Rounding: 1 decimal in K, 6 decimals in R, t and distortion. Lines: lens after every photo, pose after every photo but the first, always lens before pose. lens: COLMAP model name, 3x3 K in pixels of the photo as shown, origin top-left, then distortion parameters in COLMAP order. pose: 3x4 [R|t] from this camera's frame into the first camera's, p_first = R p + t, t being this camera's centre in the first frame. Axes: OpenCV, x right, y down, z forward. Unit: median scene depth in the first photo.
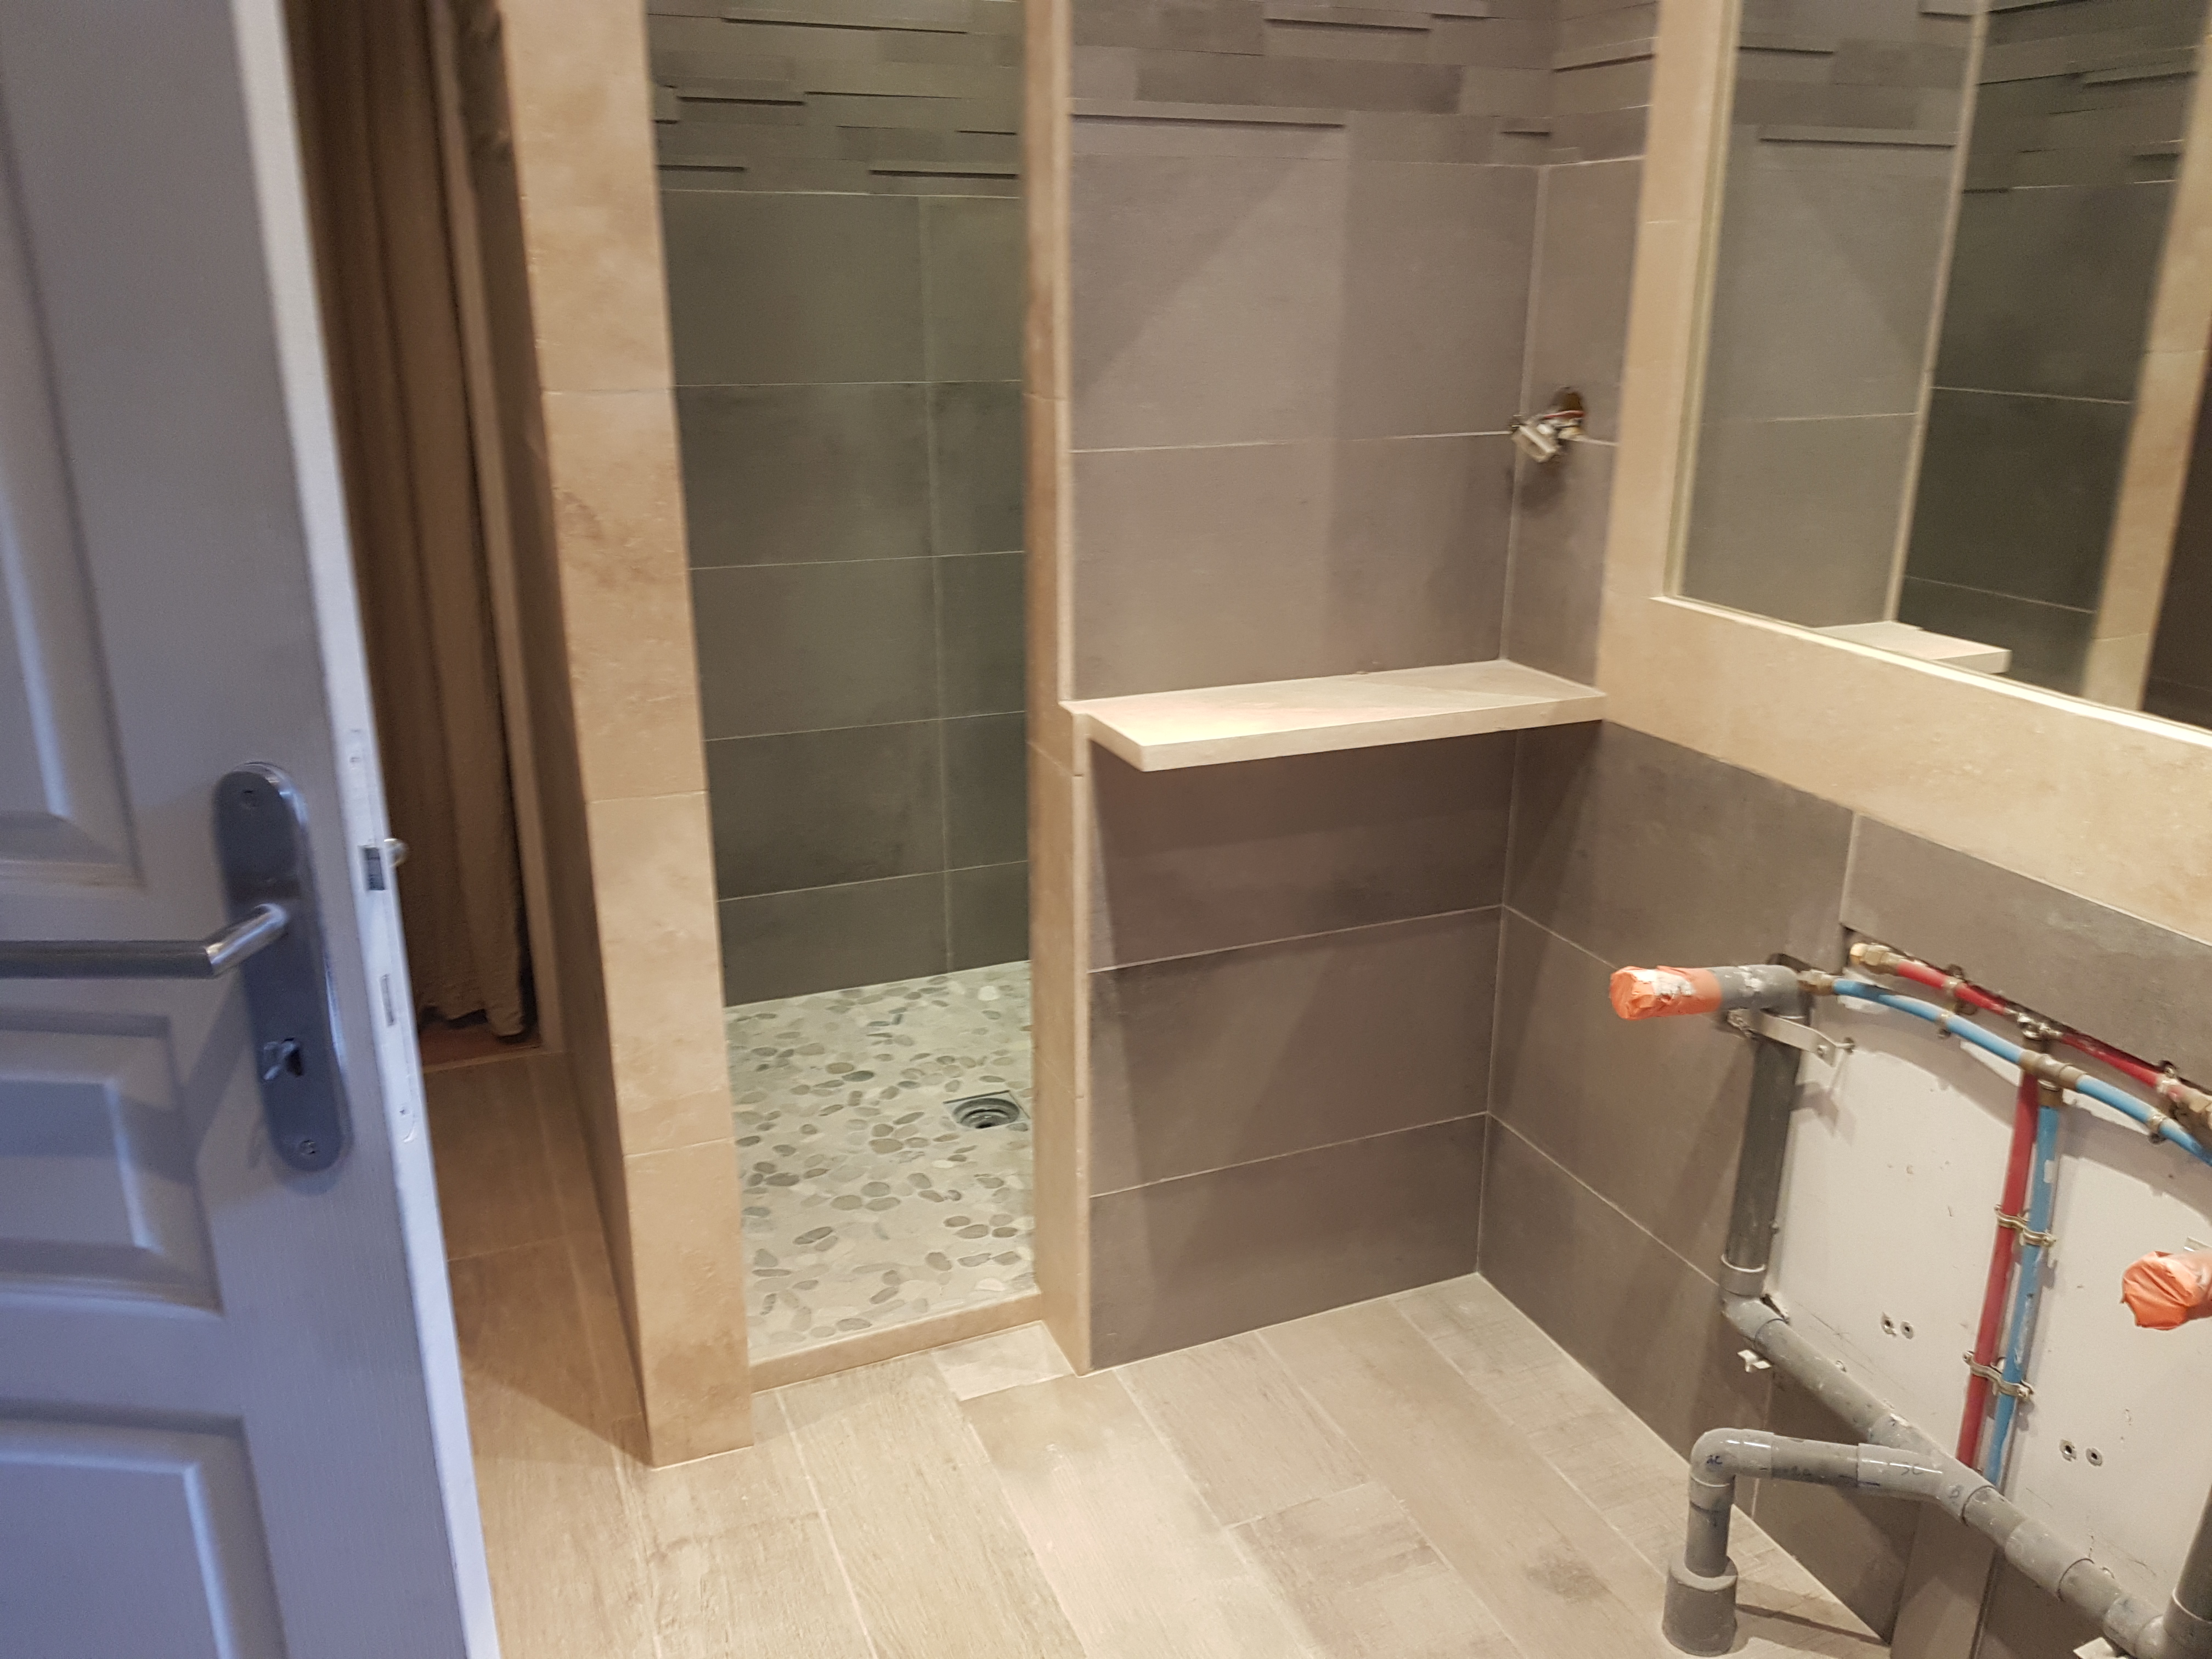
lens RADIAL K [[1764.1, 0, 1131.1], [0, 1764.1, 833.6], [0, 0, 1]] dist [0.076477, -0.117646]
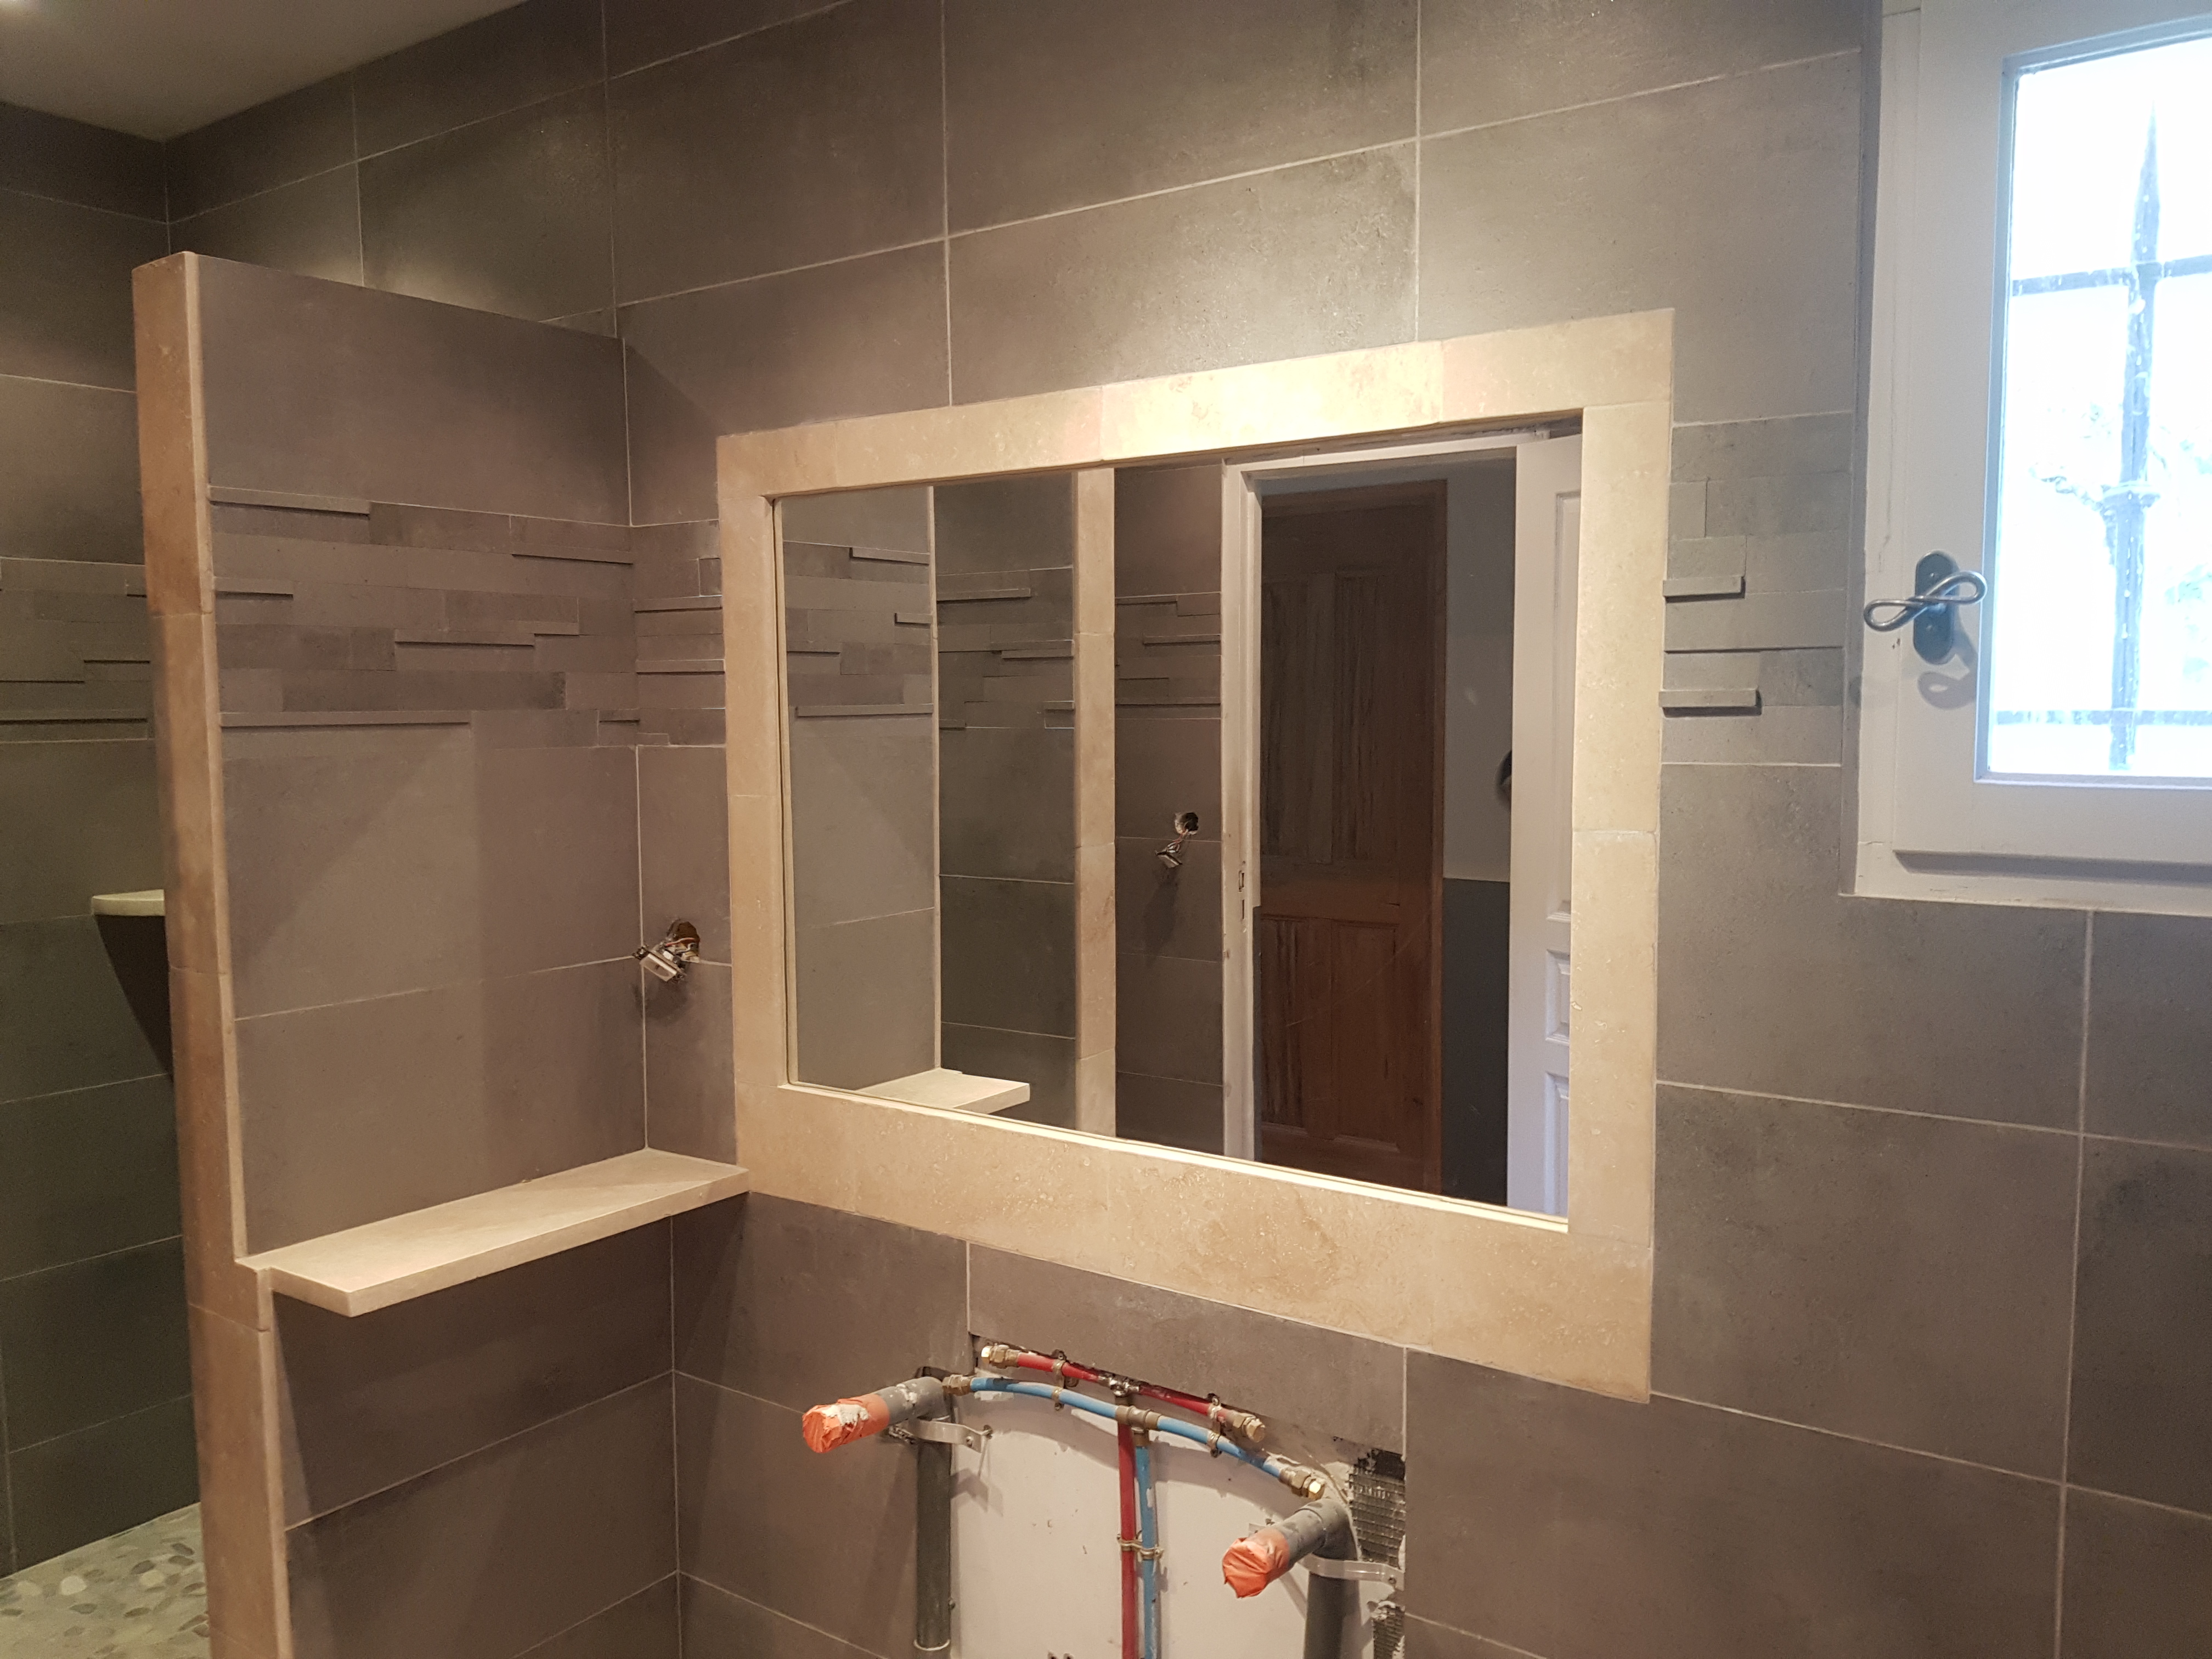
lens RADIAL K [[1767.7, 0, 1070.5], [0, 1767.7, 847.2], [0, 0, 1]] dist [0.033168, -0.050571]
pose [[0.864237, -0.062553, 0.499181, -0.119792], [0.173607, 0.968370, -0.179220, -0.038254], [-0.472181, 0.241550, 0.847761, -0.147797]]
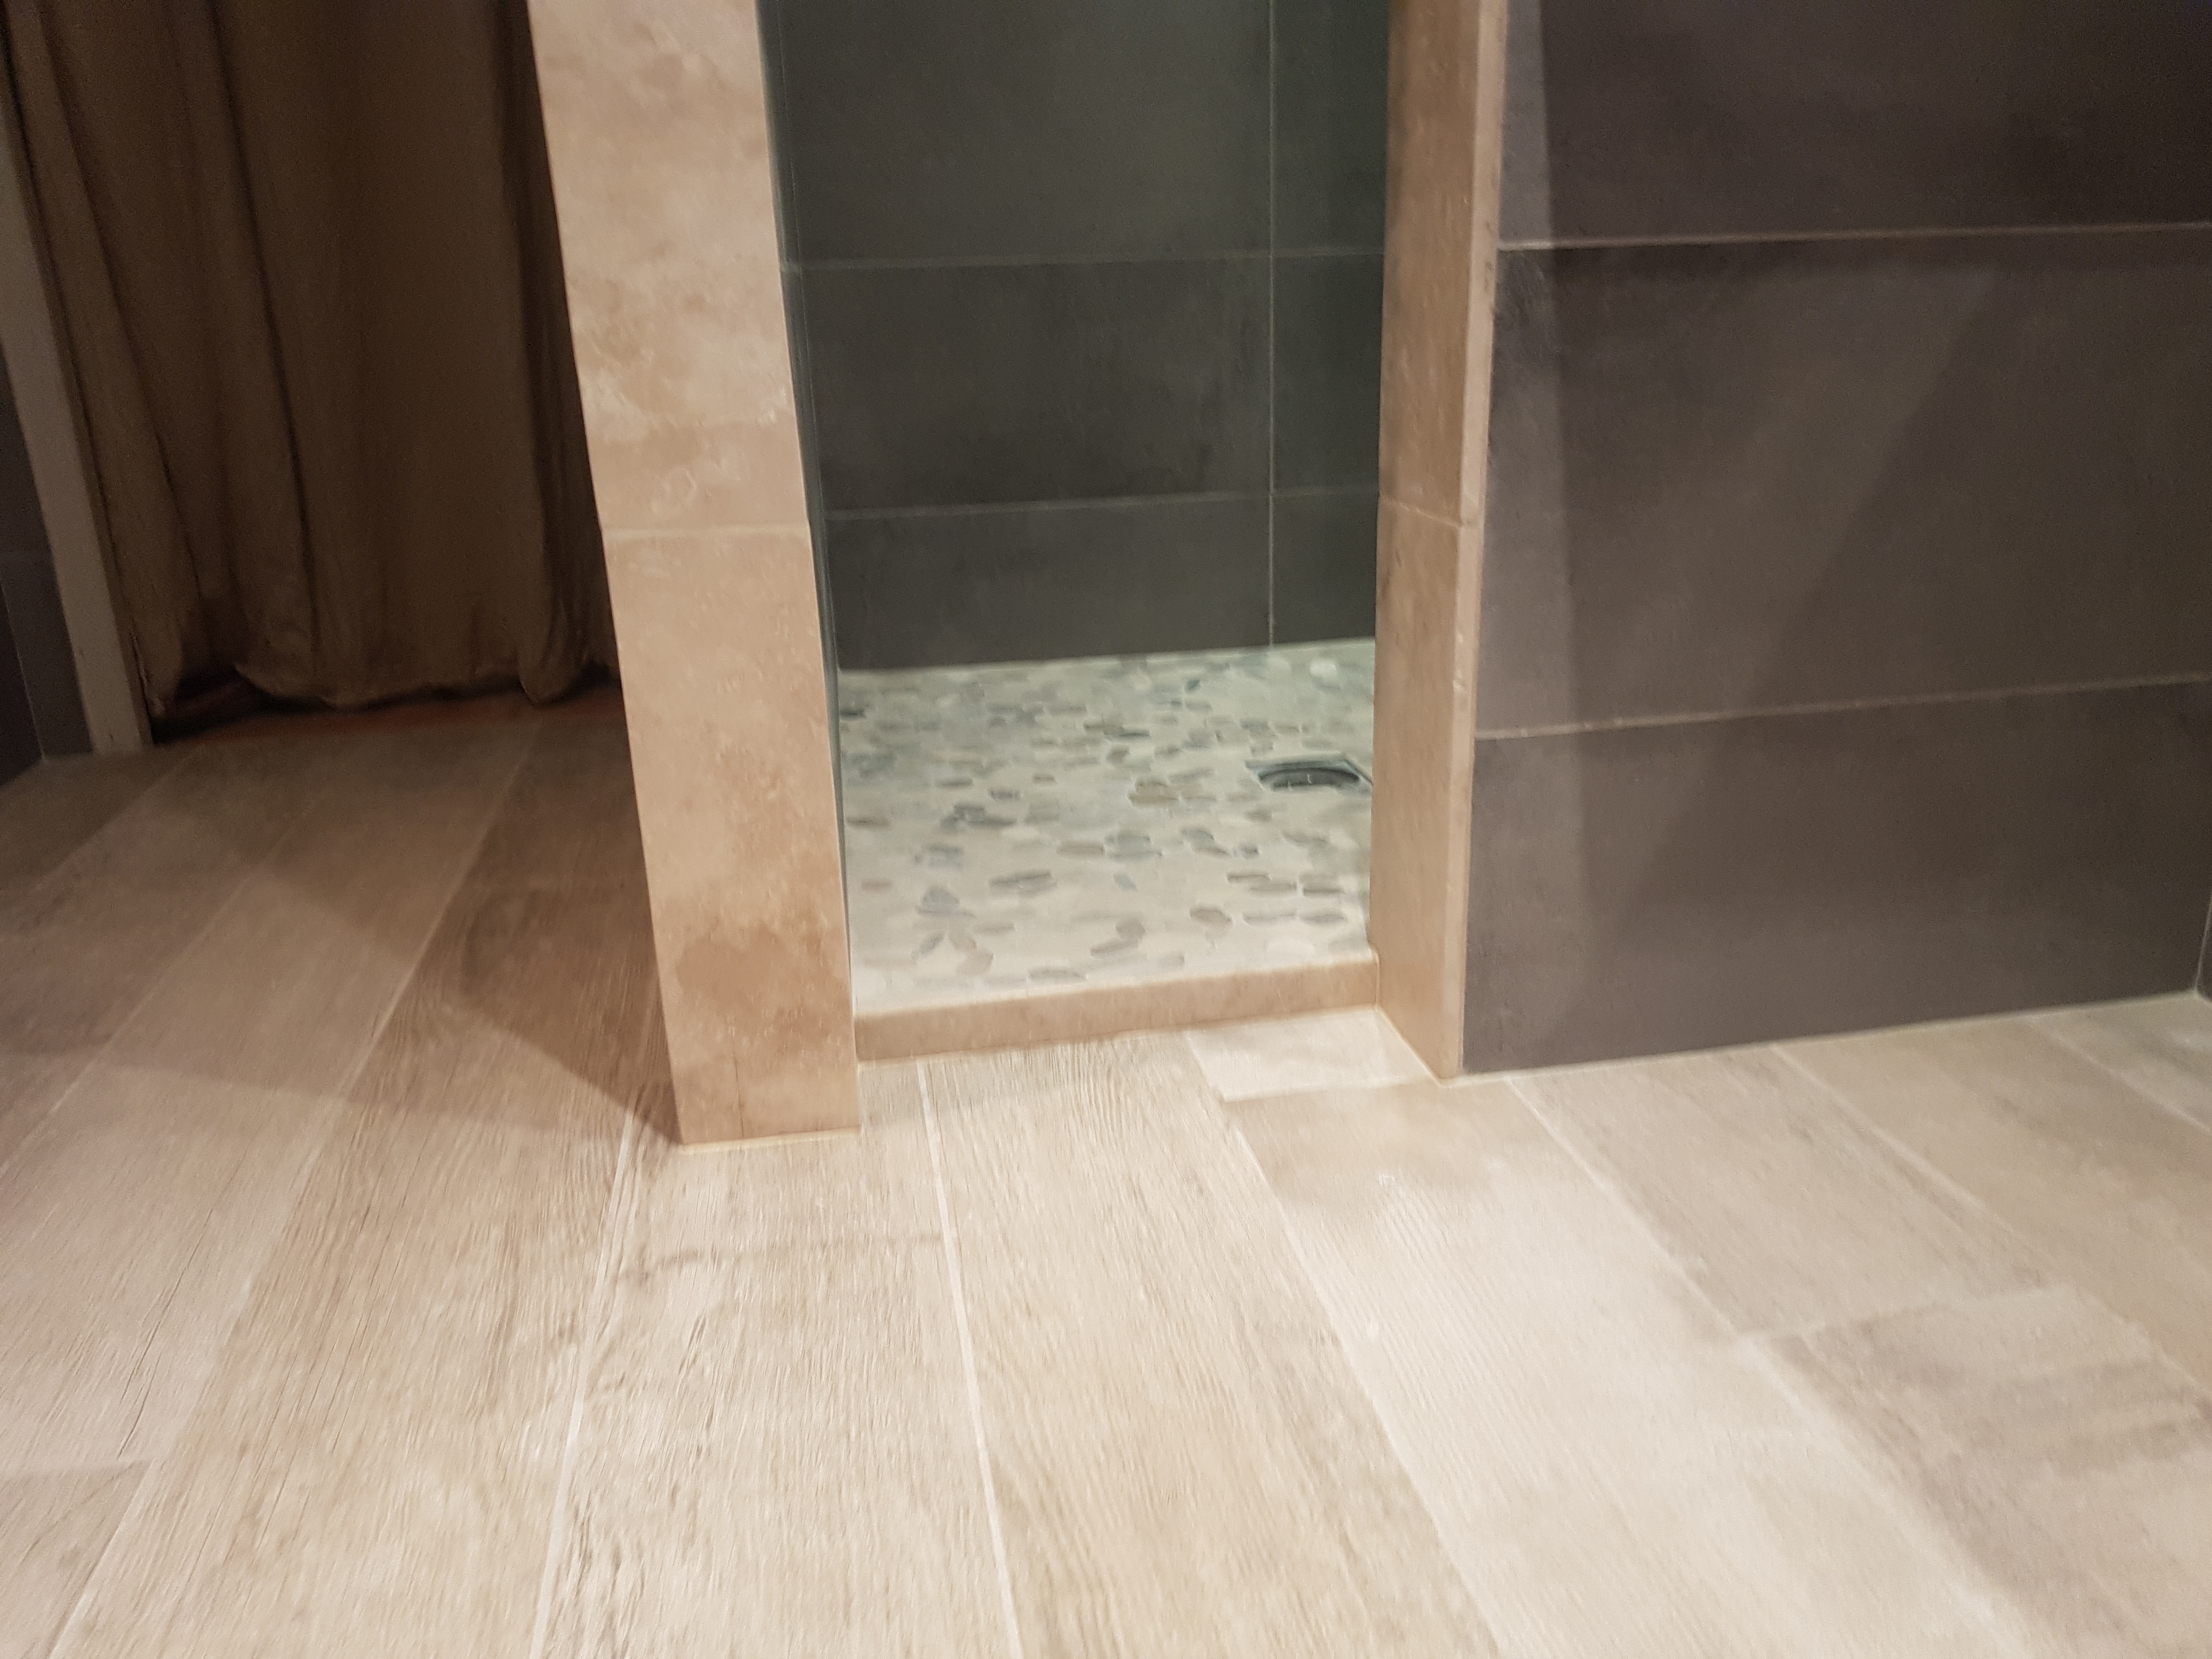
lens RADIAL K [[1805.2, 0, 1119.5], [0, 1805.2, 834.3], [0, 0, 1]] dist [0.111716, -0.176613]
pose [[0.977794, 0.042003, -0.205314, -0.015875], [-0.037147, 0.998933, 0.027452, 0.242612], [0.206248, -0.019216, 0.978311, 0.476627]]
